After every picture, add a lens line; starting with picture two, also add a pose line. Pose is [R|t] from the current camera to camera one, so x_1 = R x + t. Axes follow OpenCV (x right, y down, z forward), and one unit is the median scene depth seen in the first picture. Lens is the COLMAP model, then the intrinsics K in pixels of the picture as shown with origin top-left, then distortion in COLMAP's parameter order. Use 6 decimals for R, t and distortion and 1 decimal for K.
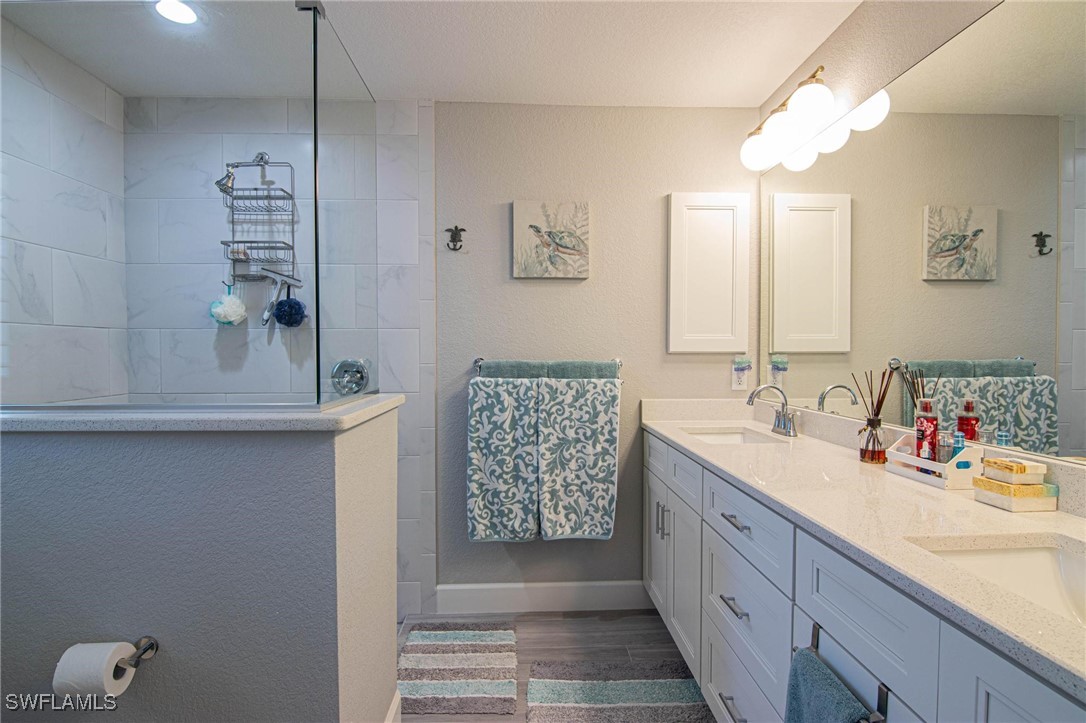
lens RADIAL K [[552.4, 0, 540.1], [0, 552.4, 362.0], [0, 0, 1]] dist [-0.011575, -0.007193]
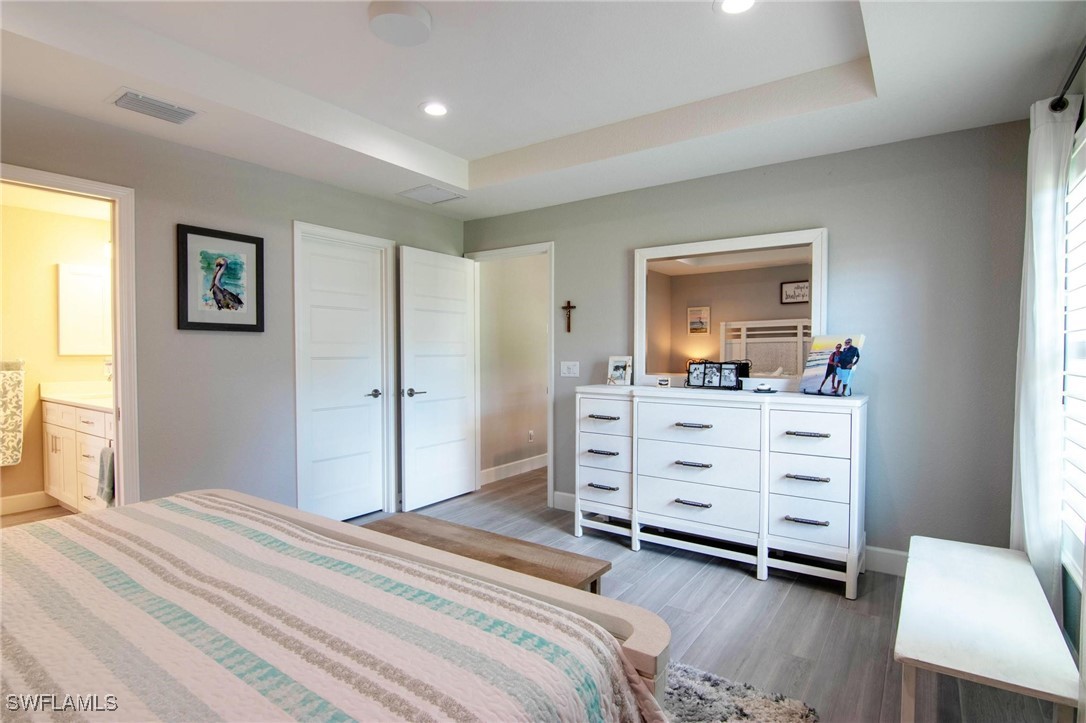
lens RADIAL K [[552.4, 0, 539.4], [0, 552.4, 361.4], [0, 0, 1]] dist [-0.011575, -0.007193]
pose [[0.606668, -0.017404, 0.794765, -0.225437], [0.012284, 0.999846, 0.012518, -0.000179], [-0.794860, 0.002169, 0.606788, -1.307044]]
